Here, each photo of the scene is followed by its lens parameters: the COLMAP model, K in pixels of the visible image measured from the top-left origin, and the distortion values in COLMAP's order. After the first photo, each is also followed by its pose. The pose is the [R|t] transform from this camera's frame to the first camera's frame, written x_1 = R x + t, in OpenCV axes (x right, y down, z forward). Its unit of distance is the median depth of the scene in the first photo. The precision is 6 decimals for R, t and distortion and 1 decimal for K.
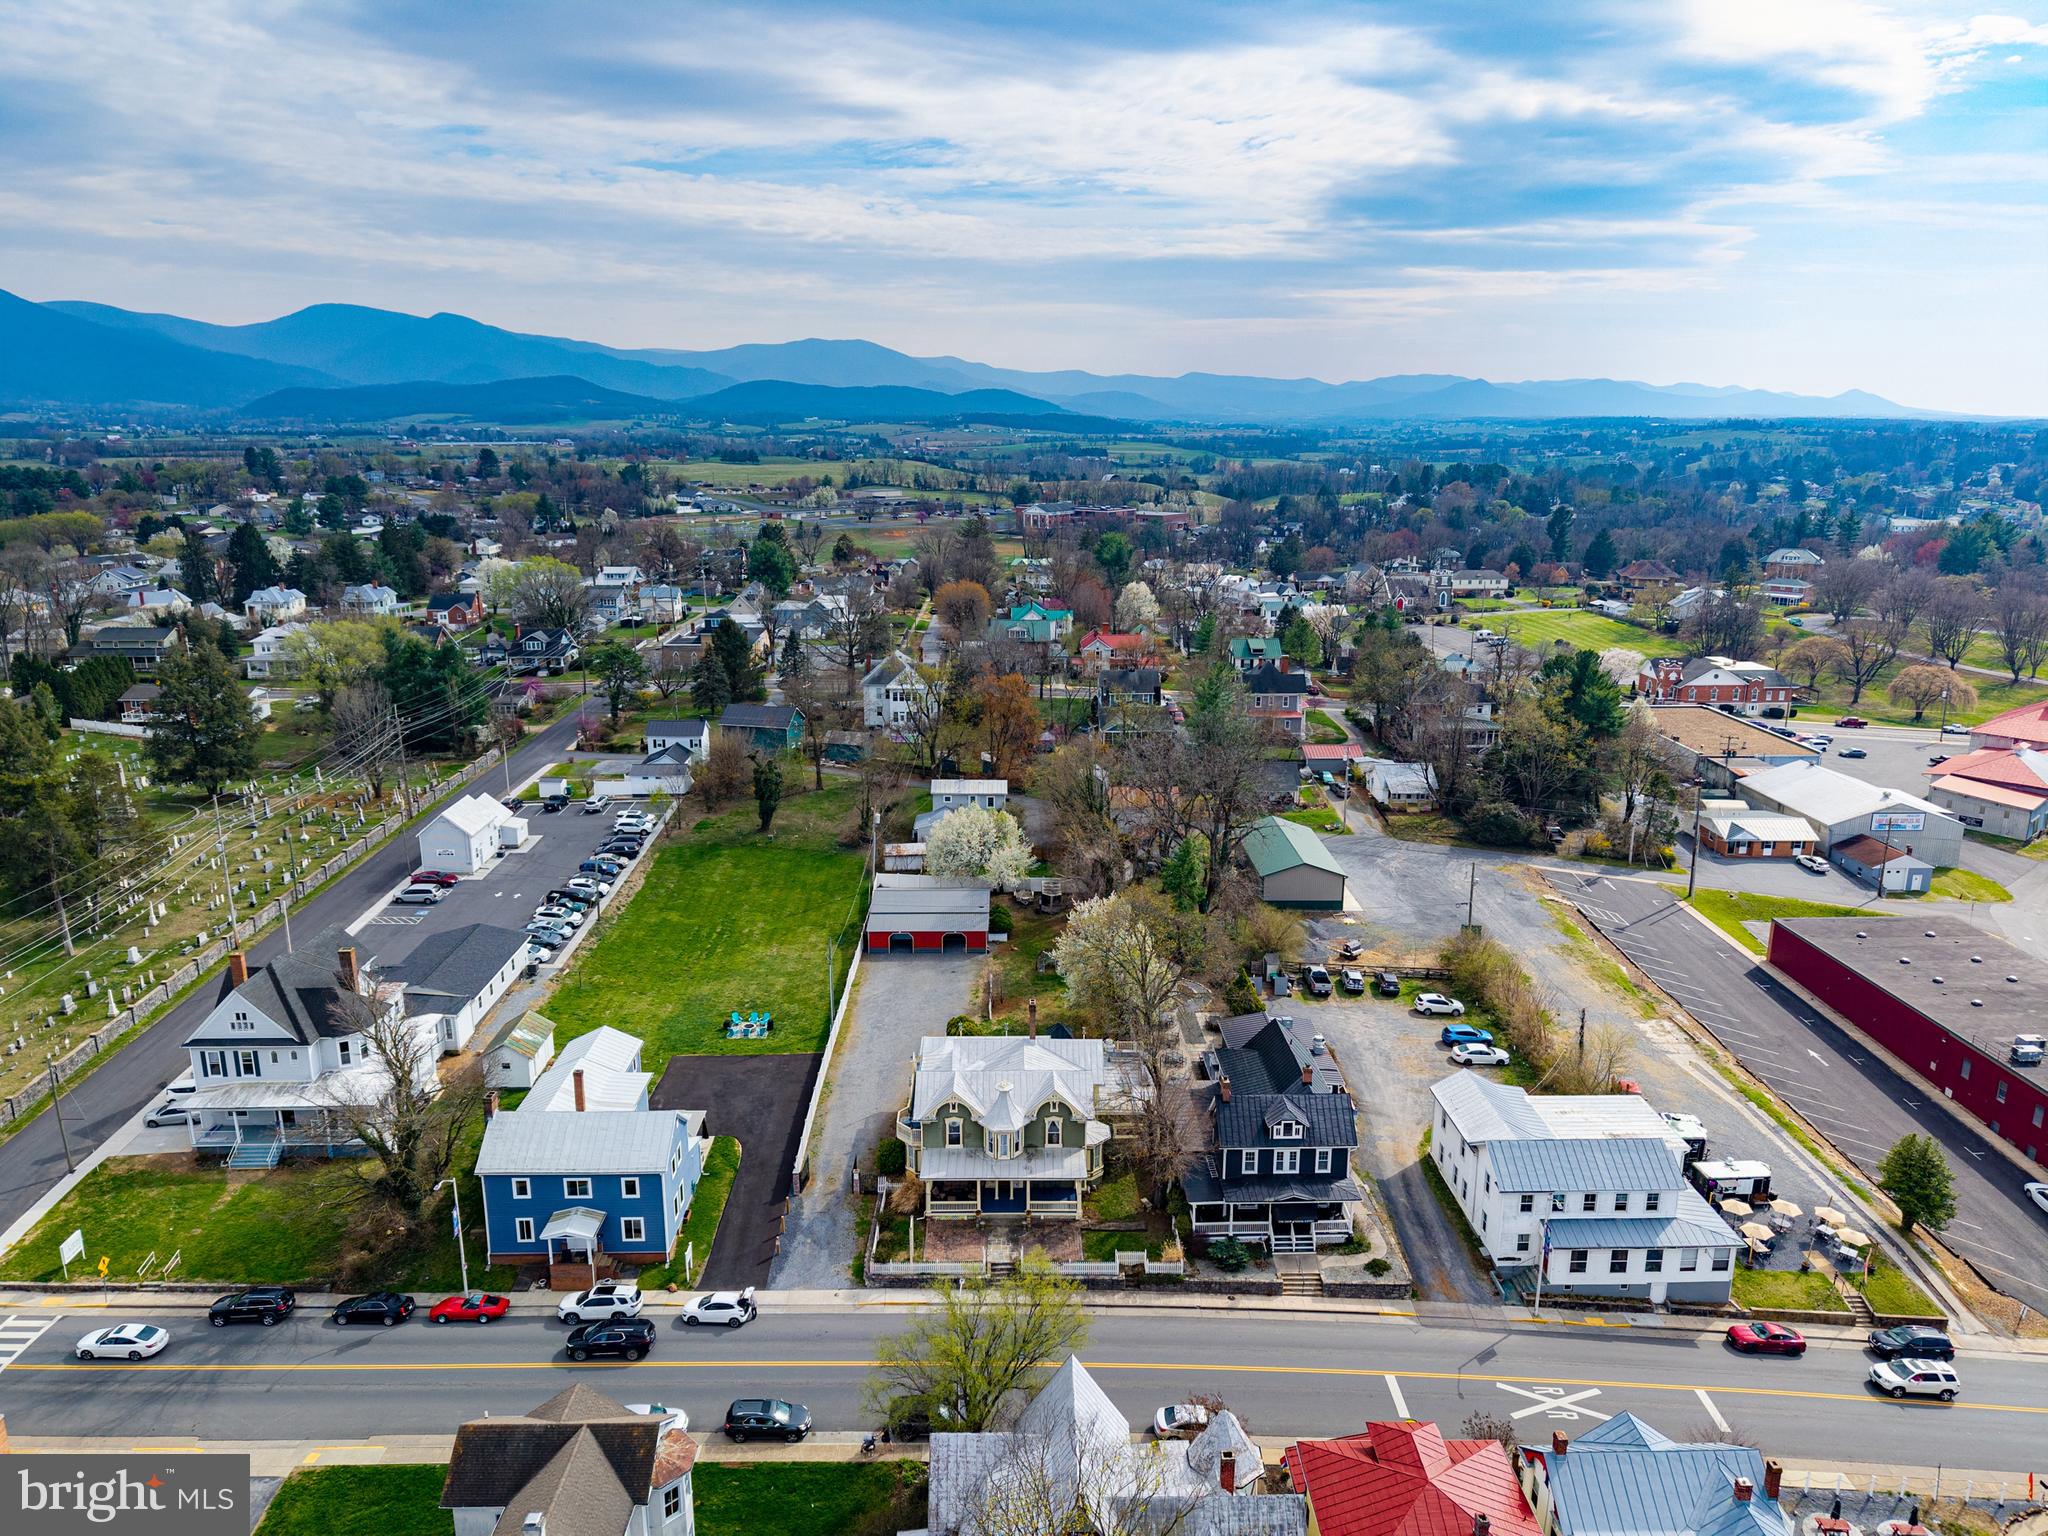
lens RADIAL K [[1363.8, 0, 1037.7], [0, 1363.8, 754.6], [0, 0, 1]] dist [0.033927, -0.036461]
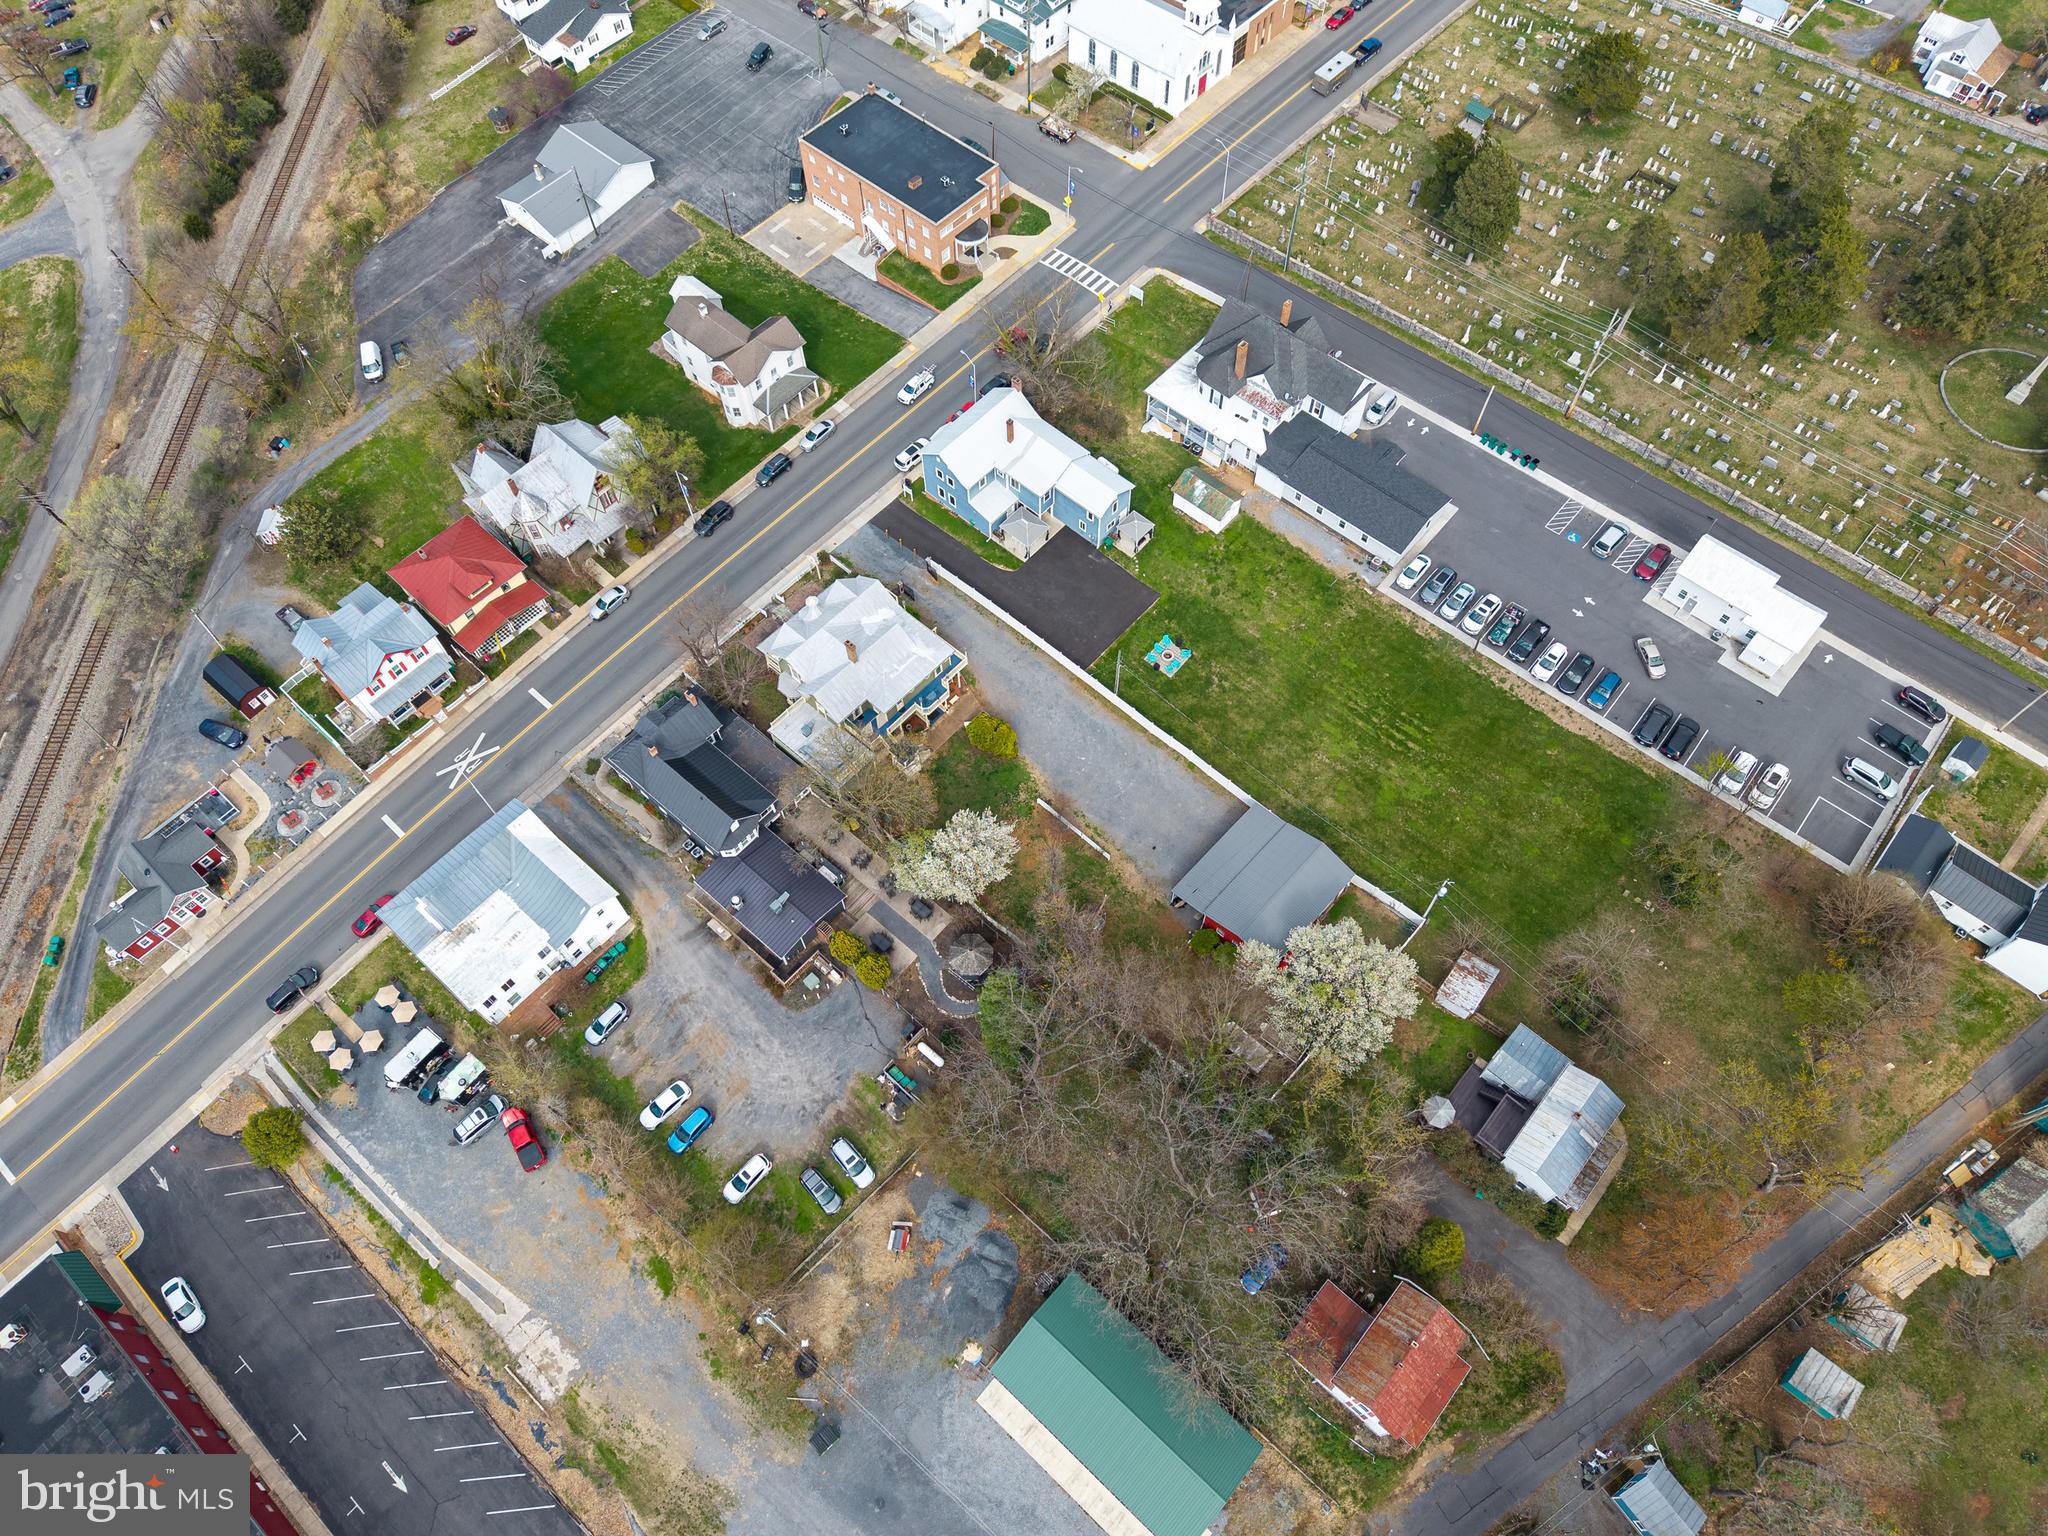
lens RADIAL K [[1363.8, 0, 1019.9], [0, 1363.8, 764.4], [0, 0, 1]] dist [0.033927, -0.036461]
pose [[-0.687048, 0.638591, -0.346650, 0.398649], [-0.166227, 0.326290, 0.930539, -0.985392], [0.707343, 0.696948, -0.118026, 1.349731]]
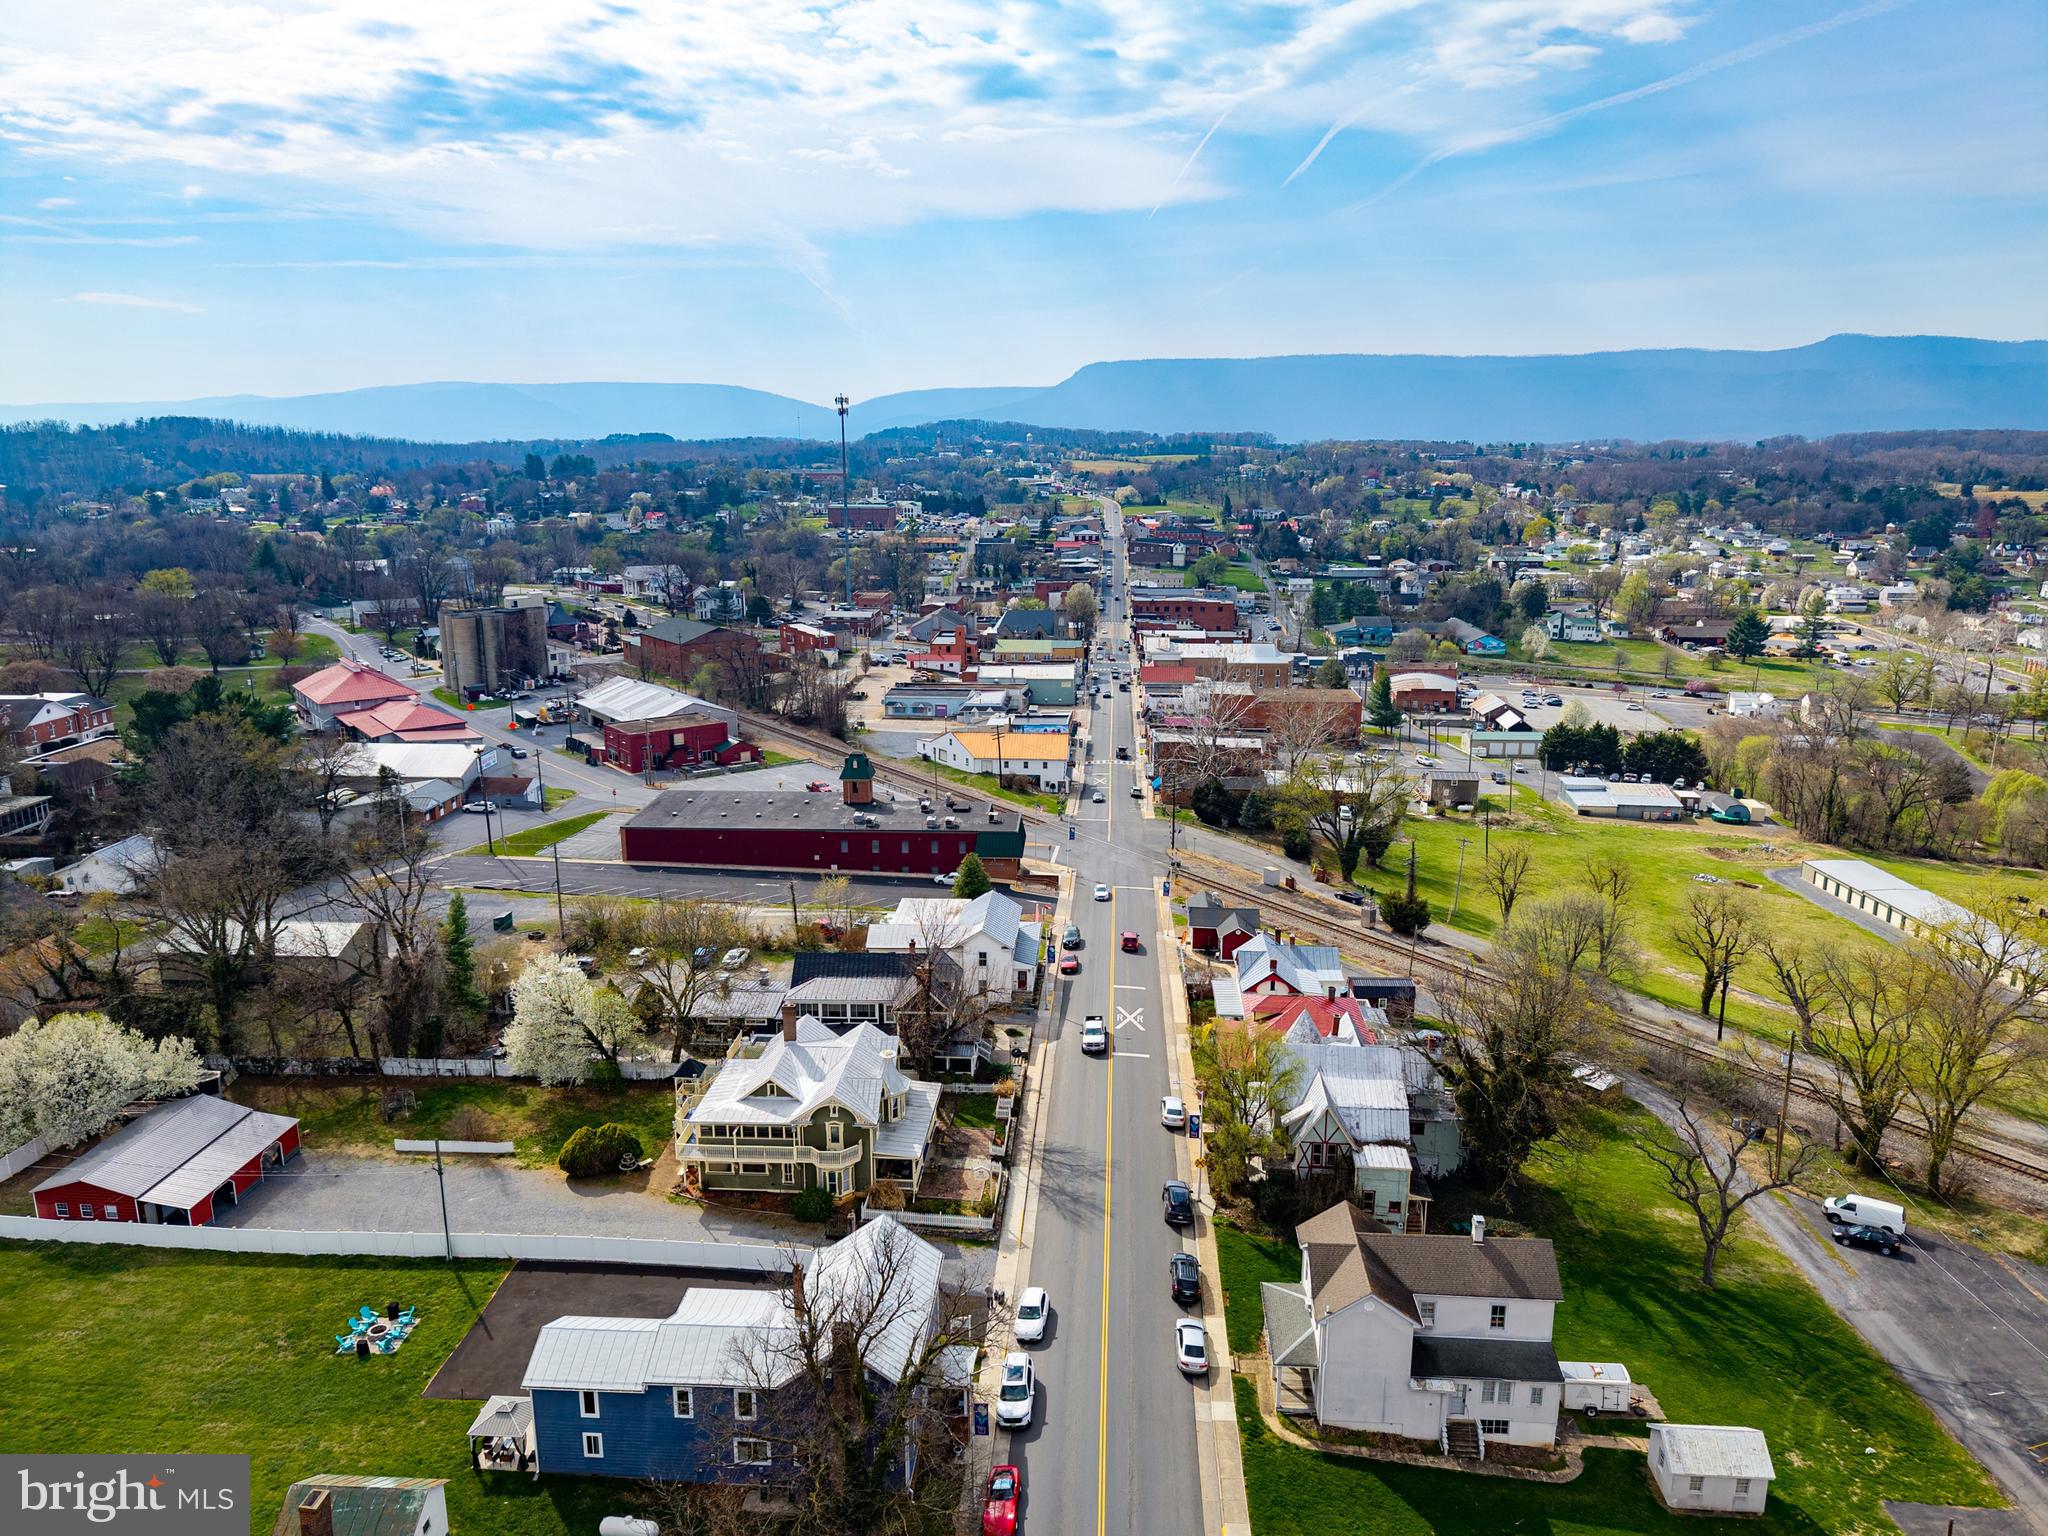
lens RADIAL K [[1363.8, 0, 1029.1], [0, 1363.8, 779.7], [0, 0, 1]] dist [0.033927, -0.036461]
pose [[0.089485, -0.243237, 0.965830, -0.932284], [0.237208, 0.947022, 0.216523, -0.154564], [-0.967329, 0.209727, 0.142442, 0.654519]]
